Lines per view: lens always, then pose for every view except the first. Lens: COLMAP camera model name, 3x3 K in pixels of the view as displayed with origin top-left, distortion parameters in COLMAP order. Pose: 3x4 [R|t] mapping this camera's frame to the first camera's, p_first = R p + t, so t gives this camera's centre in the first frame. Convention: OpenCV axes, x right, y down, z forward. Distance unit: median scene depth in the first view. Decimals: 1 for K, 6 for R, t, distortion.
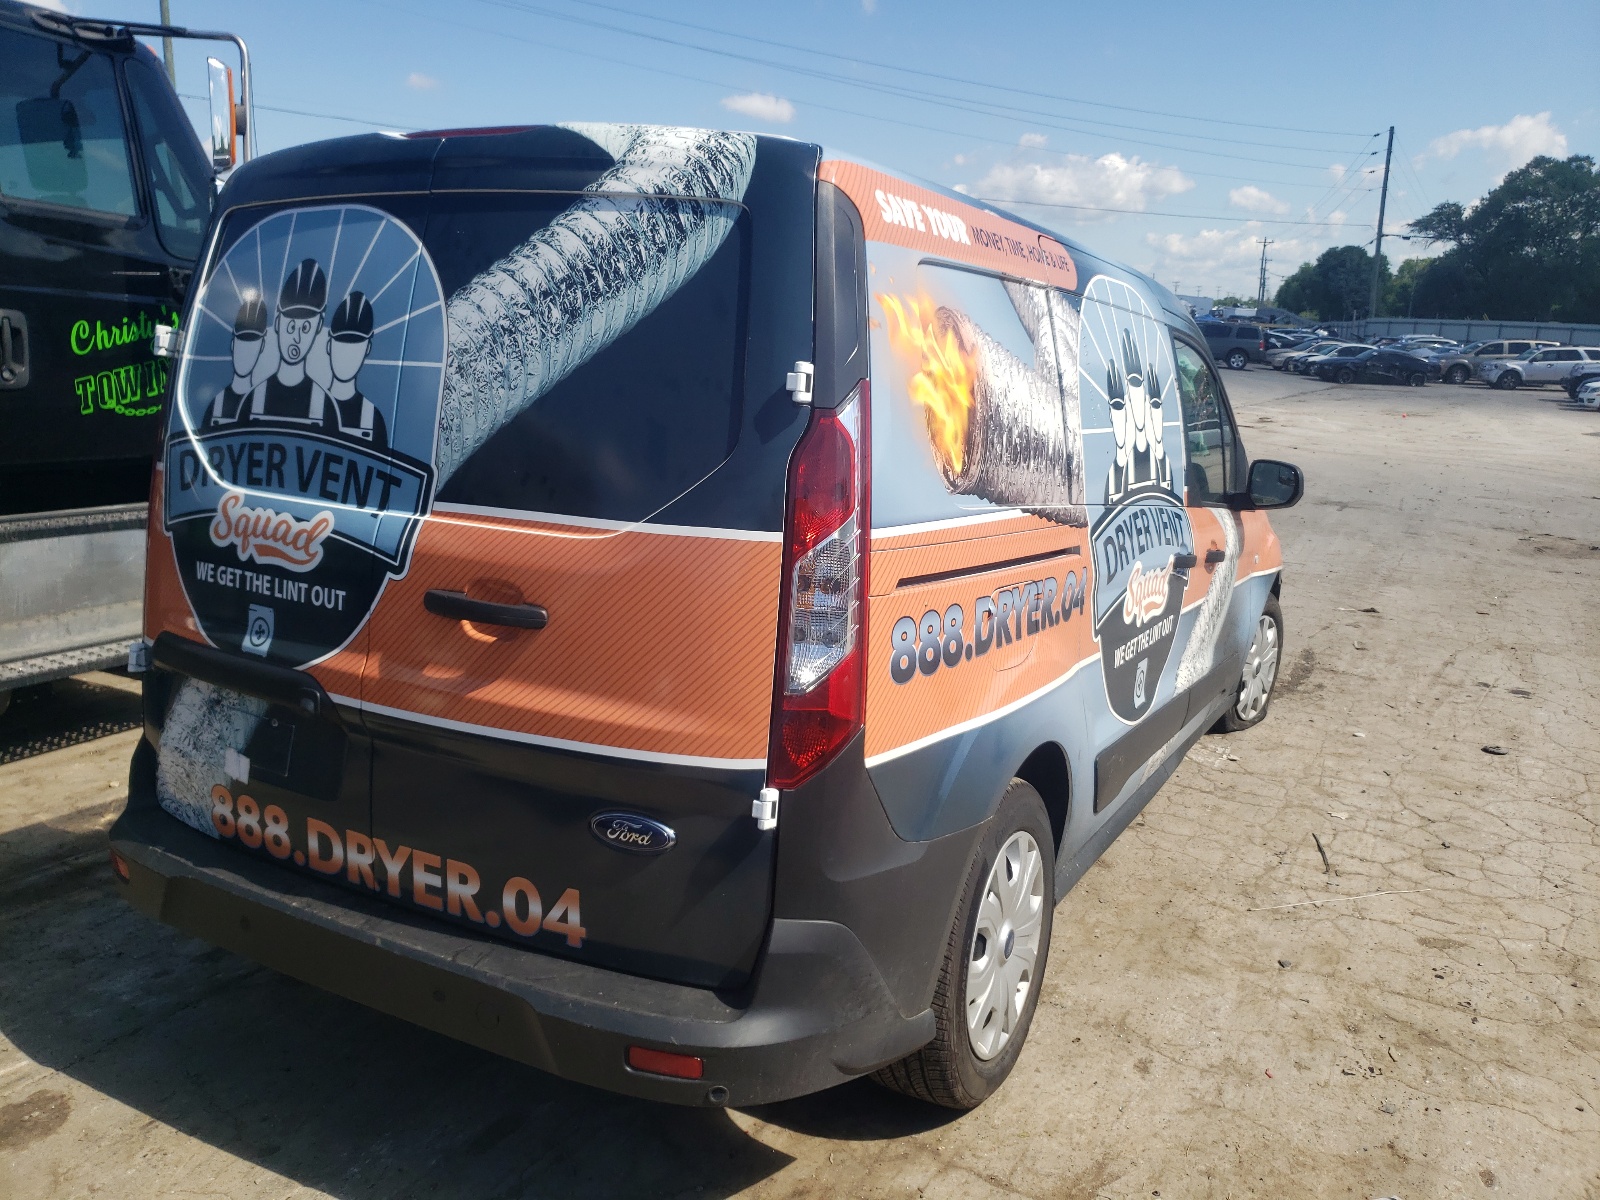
lens RADIAL K [[1232.4, 0, 826.8], [0, 1232.4, 601.4], [0, 0, 1]] dist [0.005641, 0.008575]
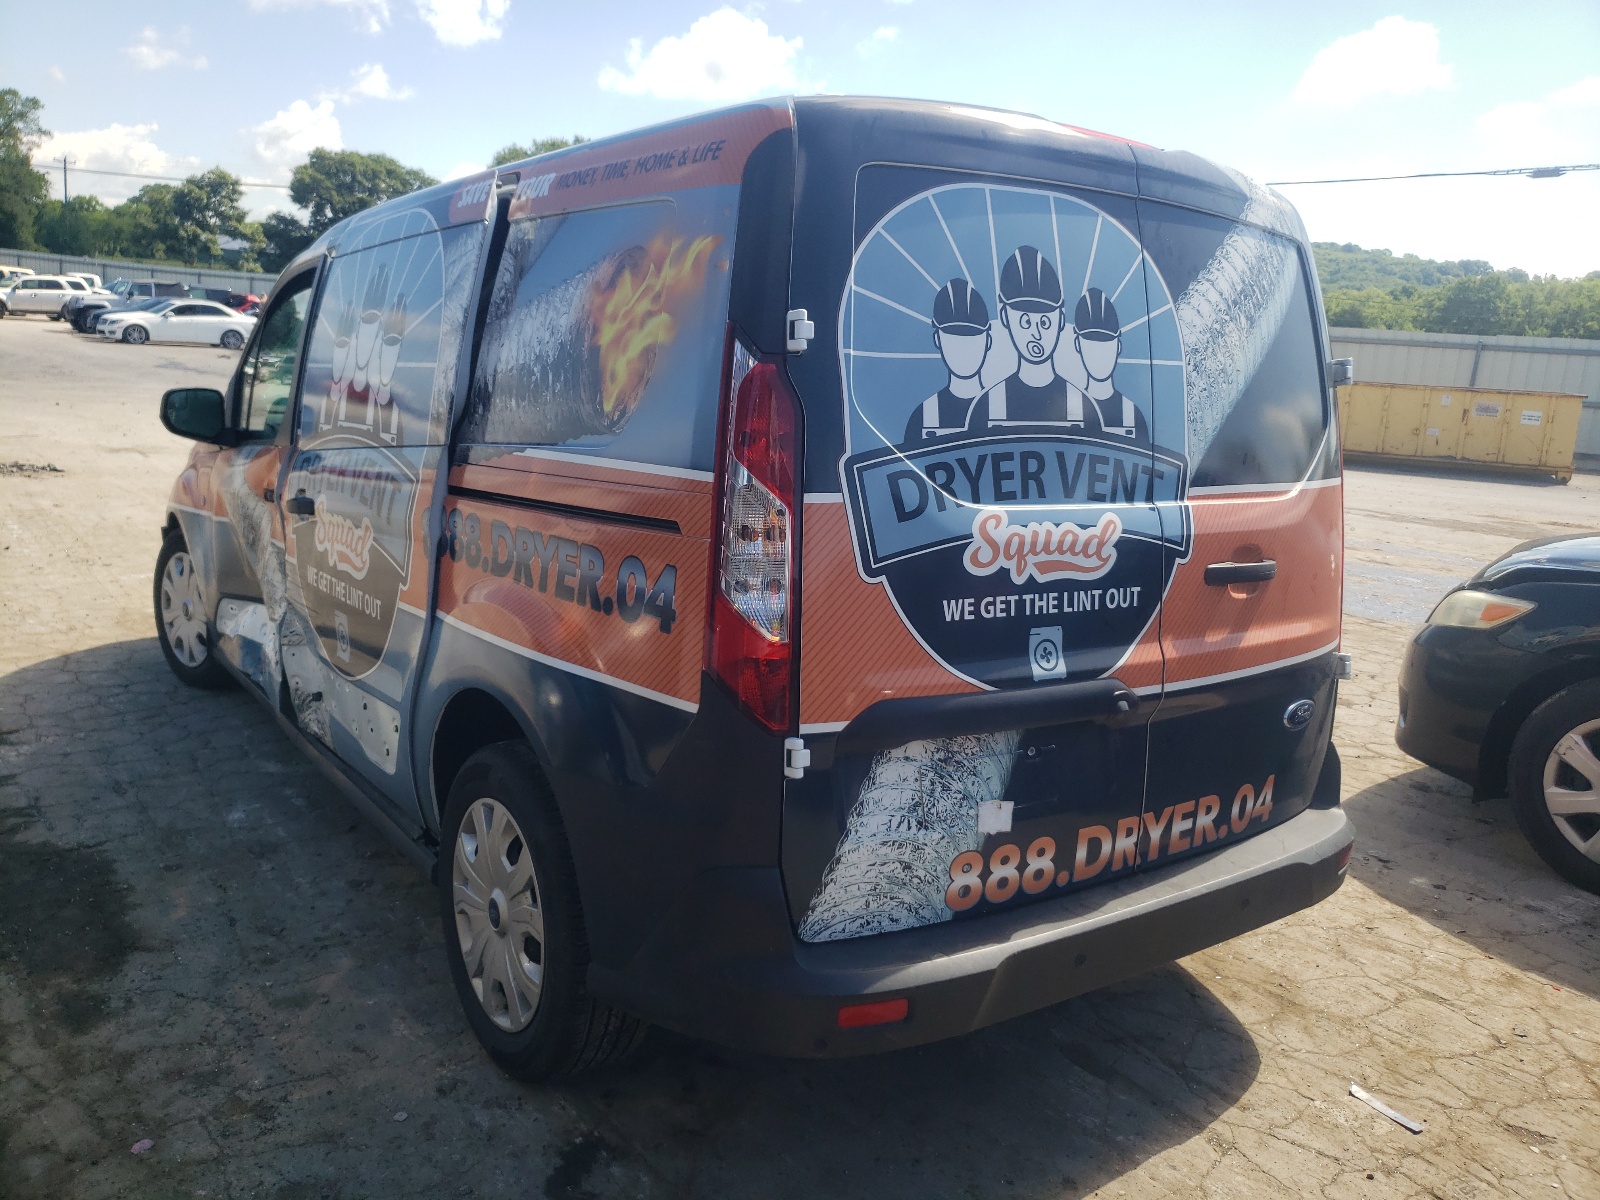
lens RADIAL K [[1218.5, 0, 800.0], [0, 1218.5, 600.0], [0, 0, 1]] dist [0.179814, -0.280148]
pose [[0.429797, -0.185904, 0.883580, -1.358723], [0.138432, 0.980573, 0.138974, -0.171185], [-0.892250, 0.062585, 0.447182, 0.757079]]
